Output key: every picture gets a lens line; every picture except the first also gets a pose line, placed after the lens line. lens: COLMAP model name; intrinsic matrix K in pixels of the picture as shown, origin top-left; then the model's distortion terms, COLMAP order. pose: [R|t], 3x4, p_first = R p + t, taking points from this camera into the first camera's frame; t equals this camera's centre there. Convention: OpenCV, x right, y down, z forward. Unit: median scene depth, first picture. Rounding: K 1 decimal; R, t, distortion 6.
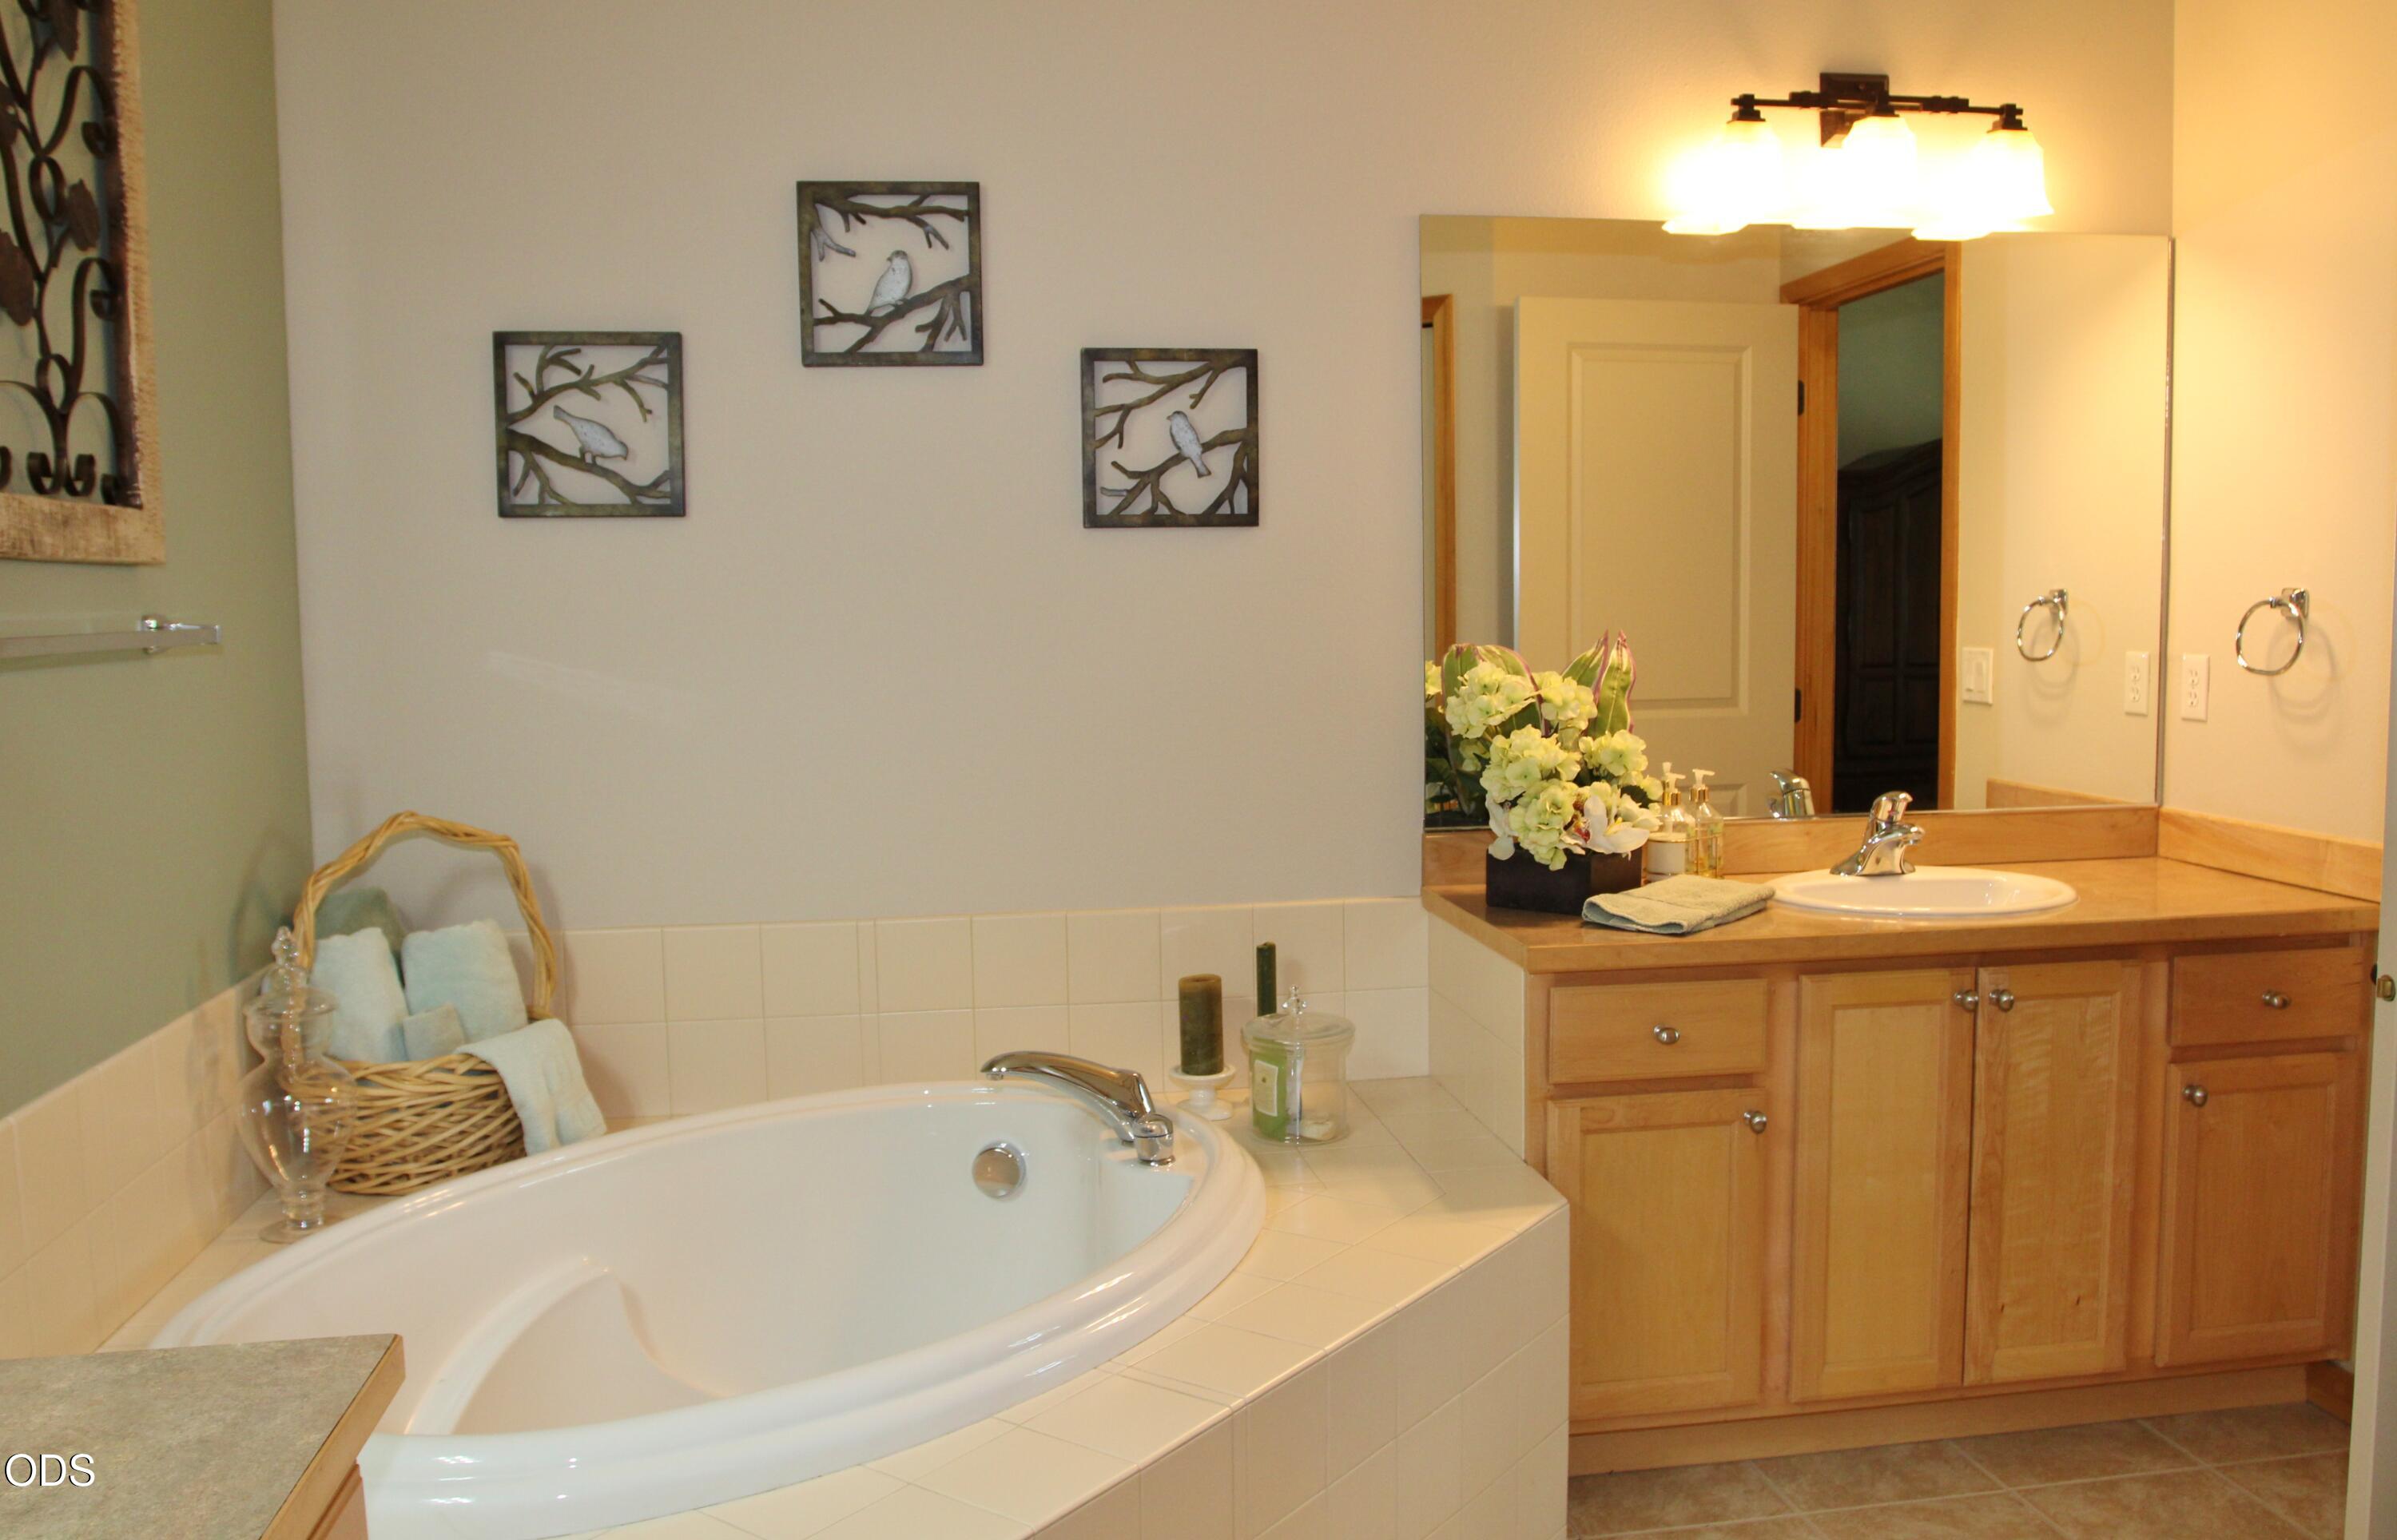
lens RADIAL K [[2013.6, 0, 1232.0], [0, 2013.6, 780.2], [0, 0, 1]] dist [-0.085124, 0.045759]
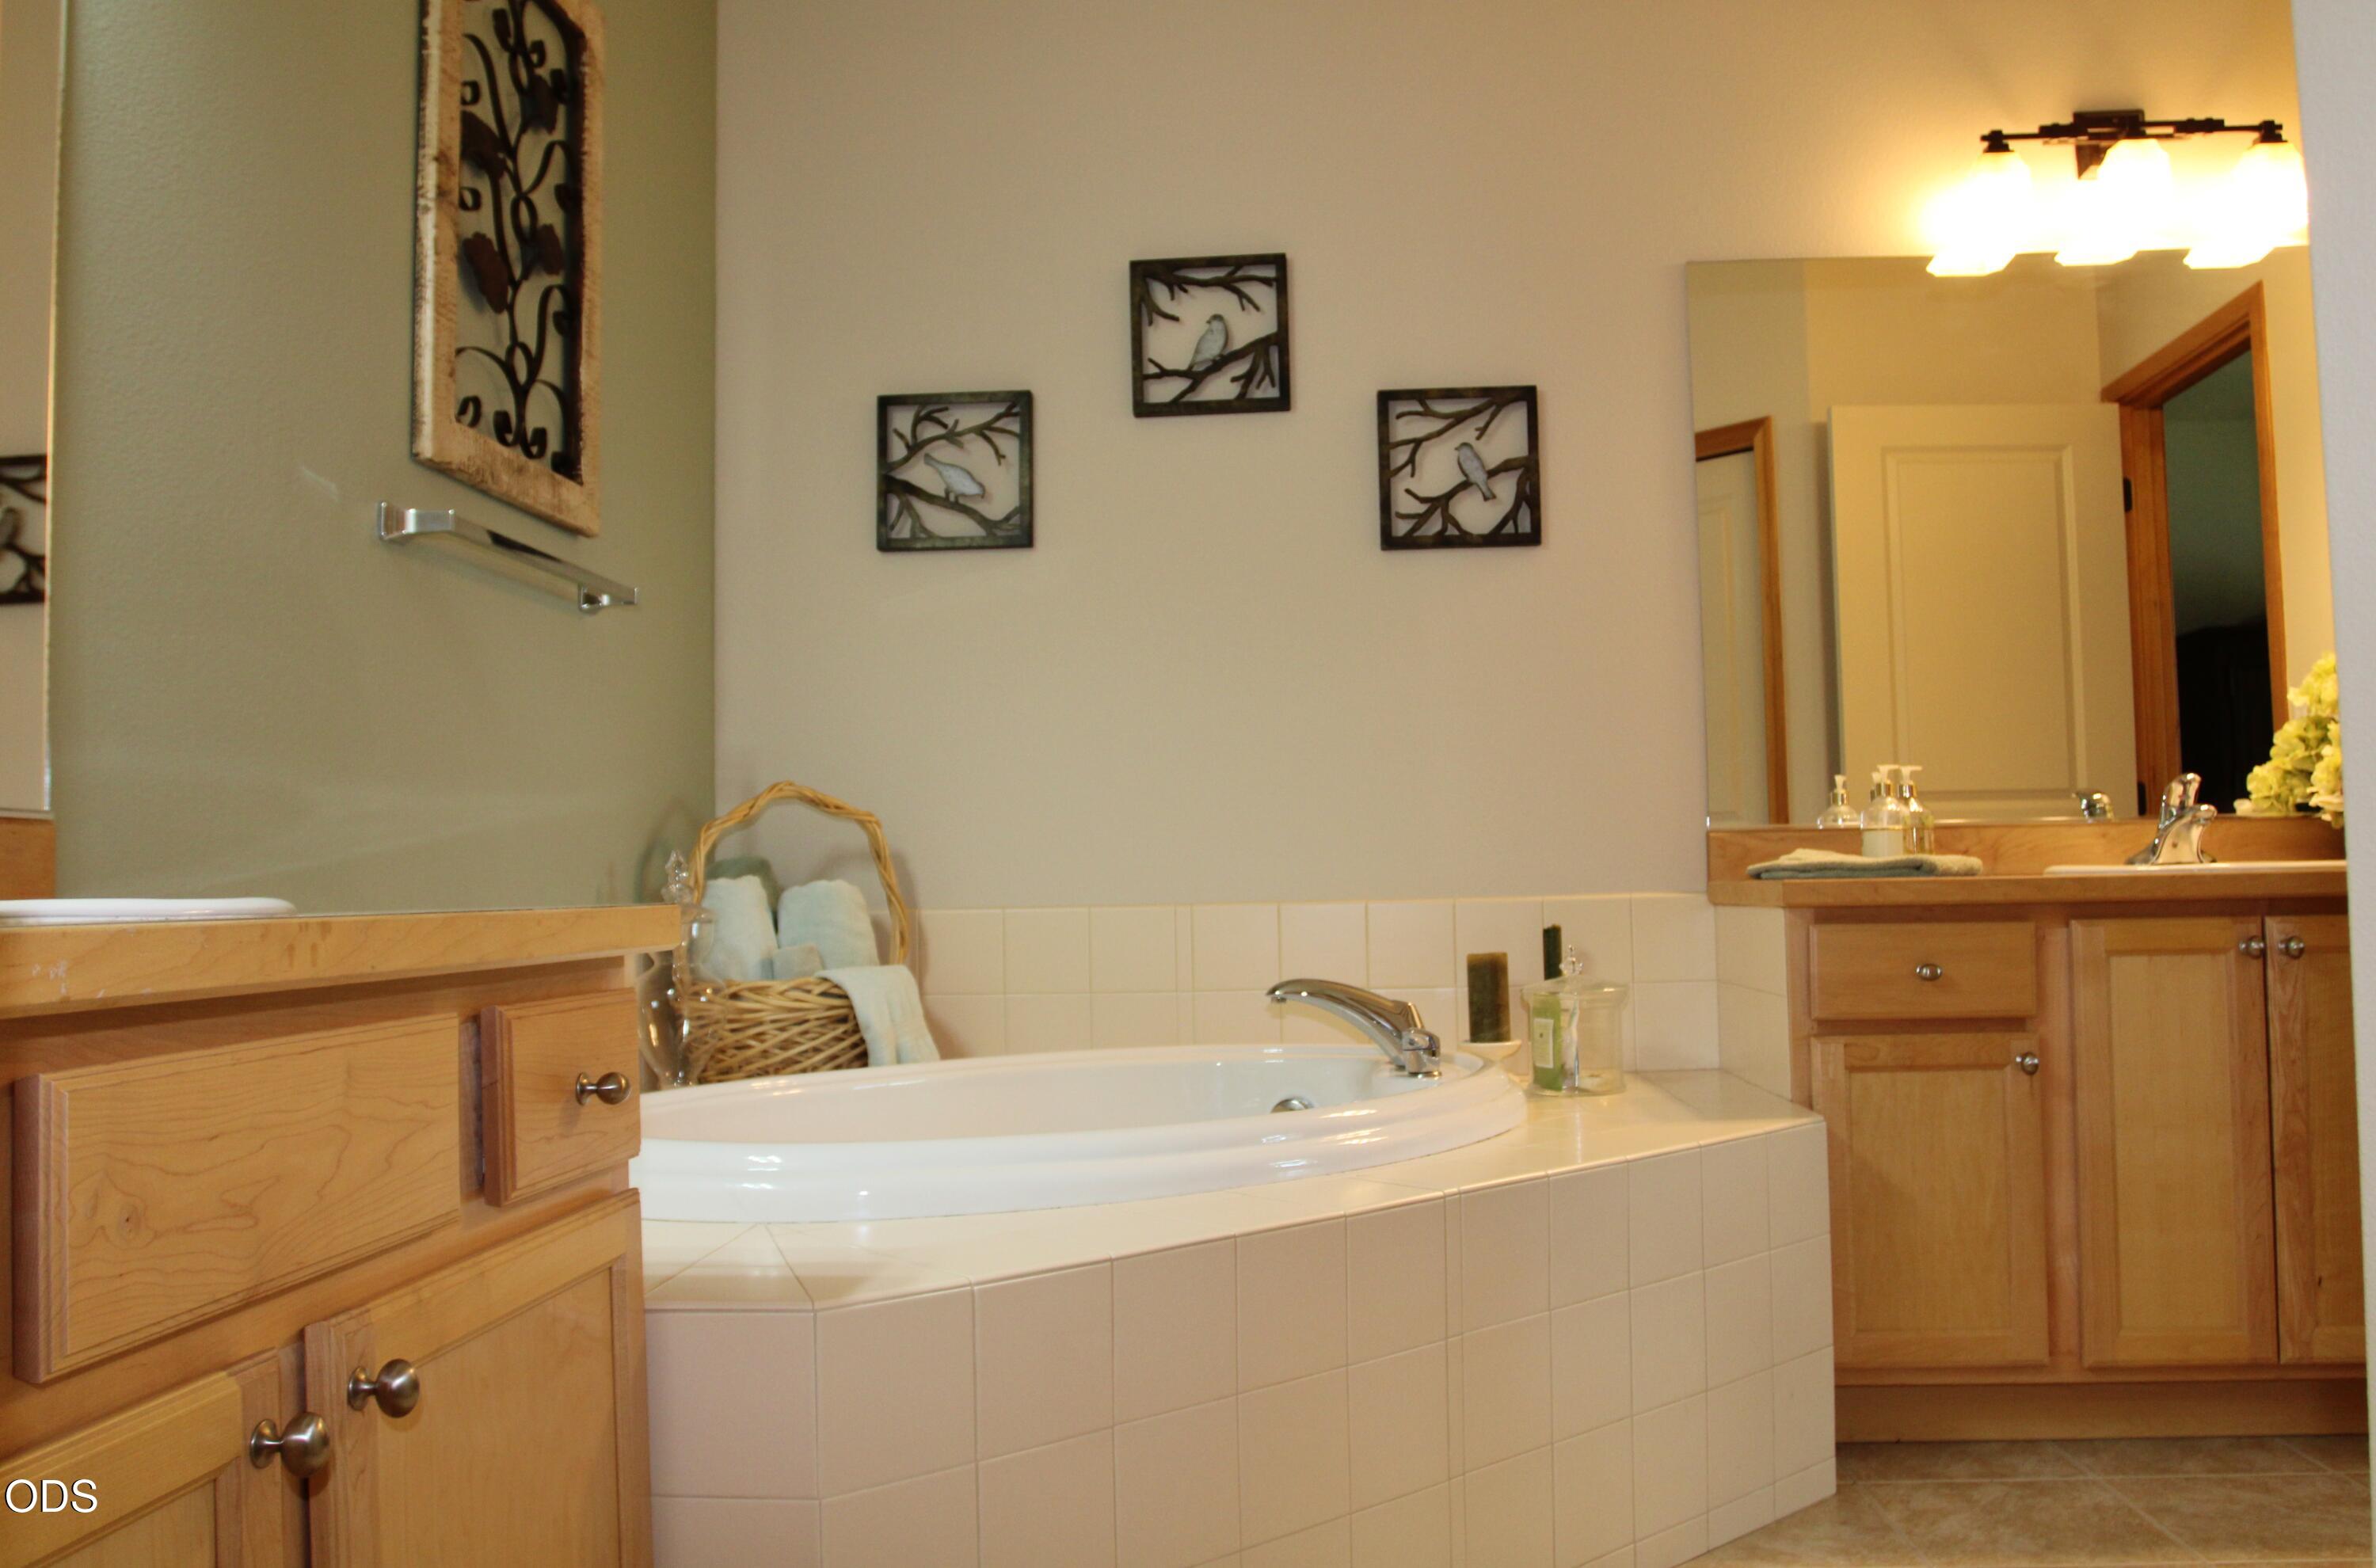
lens RADIAL K [[1967.6, 0, 1188.0], [0, 1967.6, 784.0], [0, 0, 1]] dist [-0.086806, 0.054224]
pose [[0.972270, -0.017059, -0.233237, 0.077037], [-0.018350, 0.988696, -0.148805, 0.173622], [0.233138, 0.148958, 0.960967, -0.047475]]
